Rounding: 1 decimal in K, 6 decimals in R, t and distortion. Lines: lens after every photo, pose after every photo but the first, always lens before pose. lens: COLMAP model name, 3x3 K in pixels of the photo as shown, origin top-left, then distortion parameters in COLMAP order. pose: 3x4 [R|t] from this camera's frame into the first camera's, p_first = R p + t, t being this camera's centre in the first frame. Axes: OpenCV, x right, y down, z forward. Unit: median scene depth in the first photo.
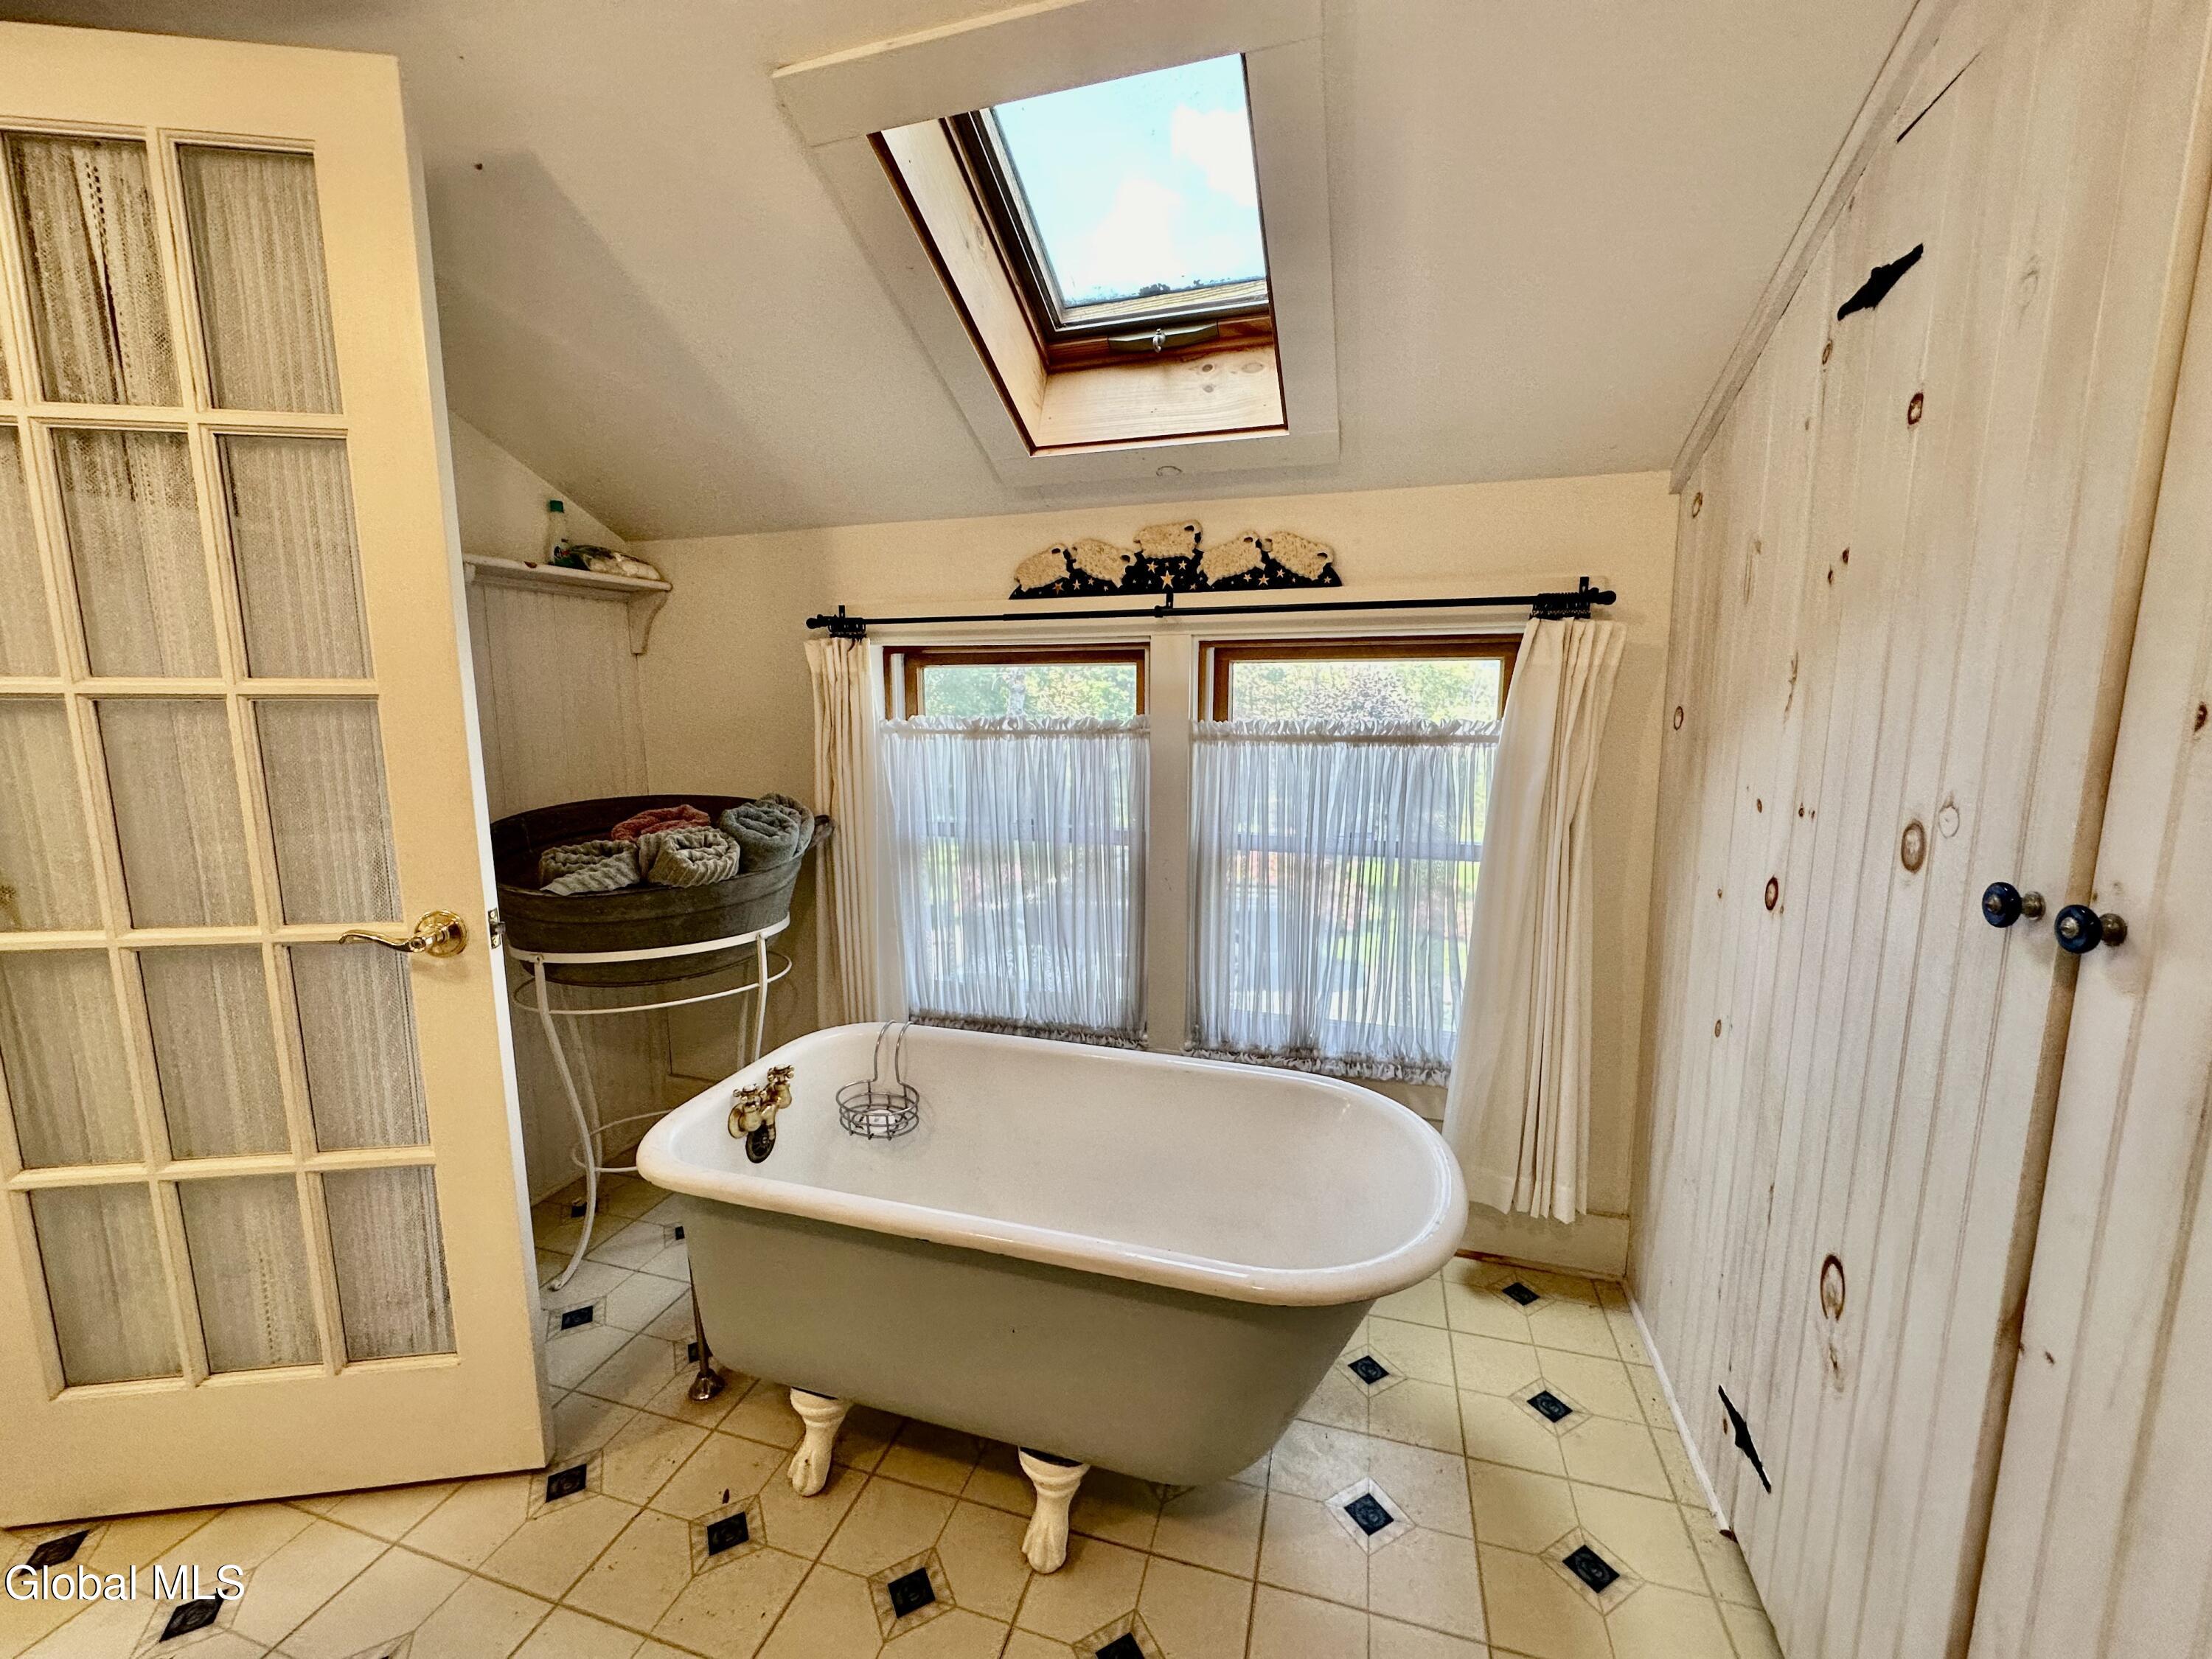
lens RADIAL K [[887.7, 0, 1102.4], [0, 887.7, 829.8], [0, 0, 1]] dist [0.002132, -0.001066]
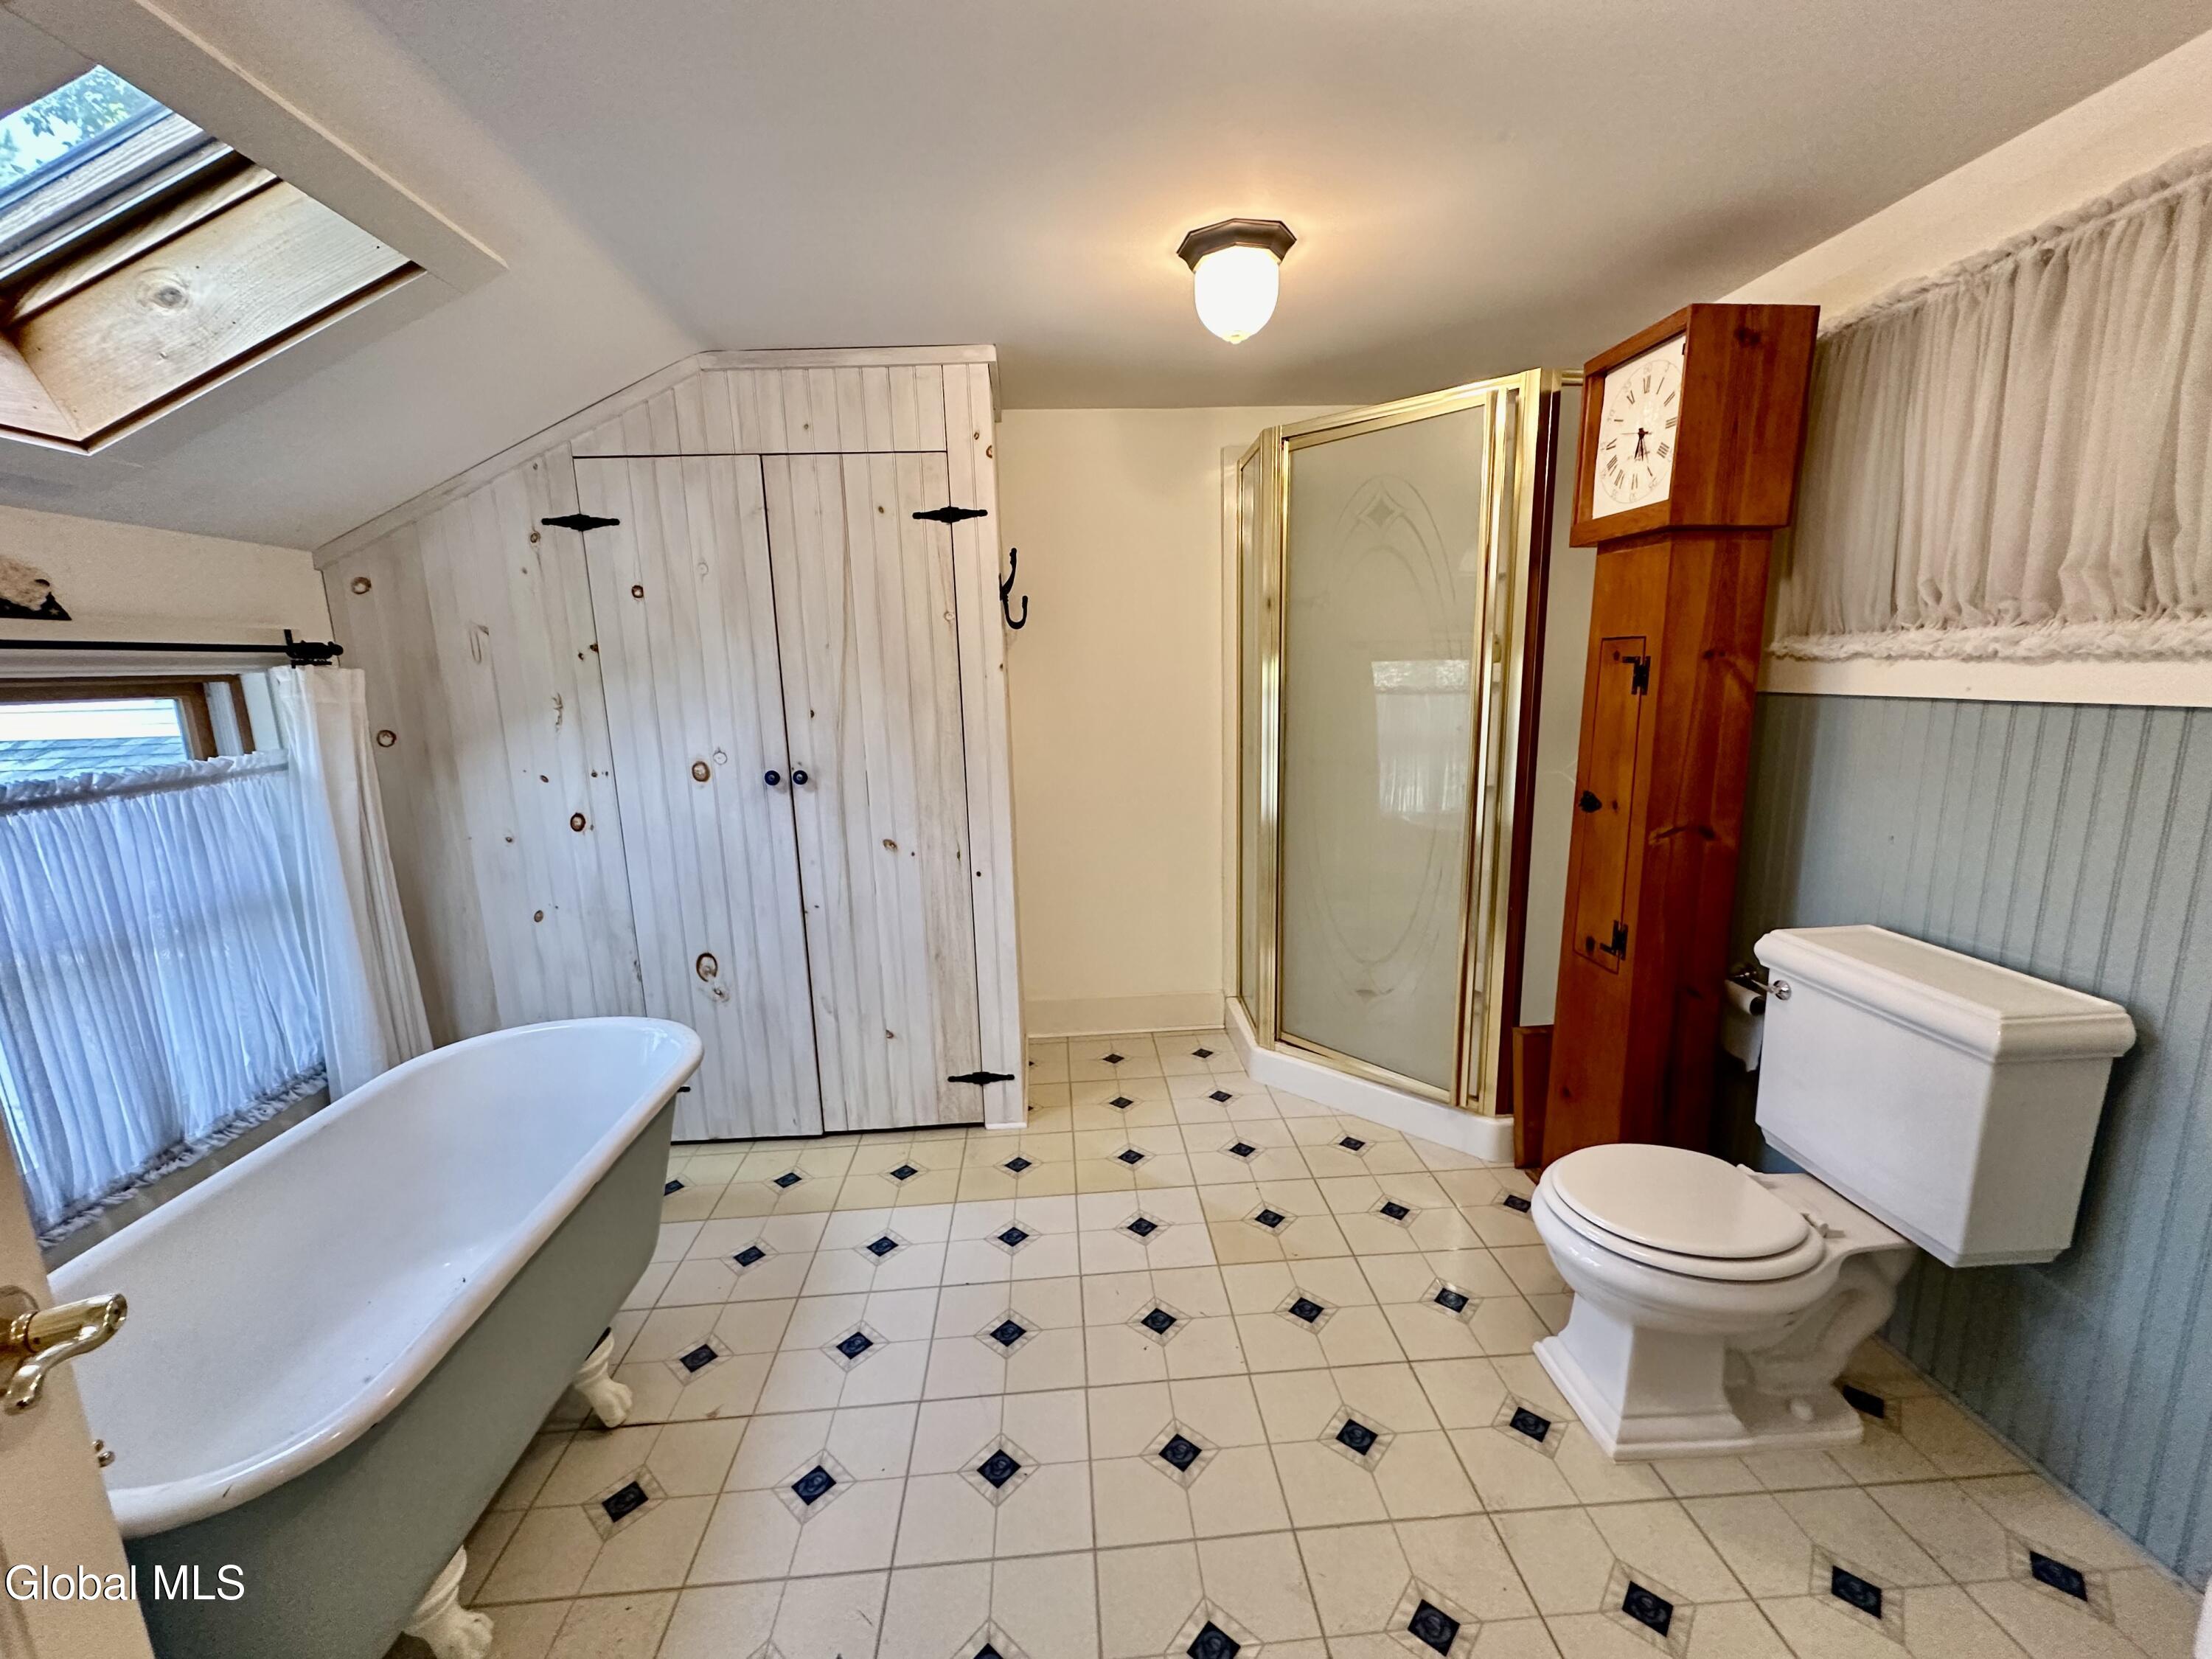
lens RADIAL K [[887.7, 0, 1105.2], [0, 887.7, 829.7], [0, 0, 1]] dist [0.002132, -0.001066]
pose [[-0.338915, -0.165891, 0.926076, -0.920923], [0.170621, 0.957172, 0.233903, -0.108516], [-0.925216, 0.237282, -0.296095, 0.367044]]
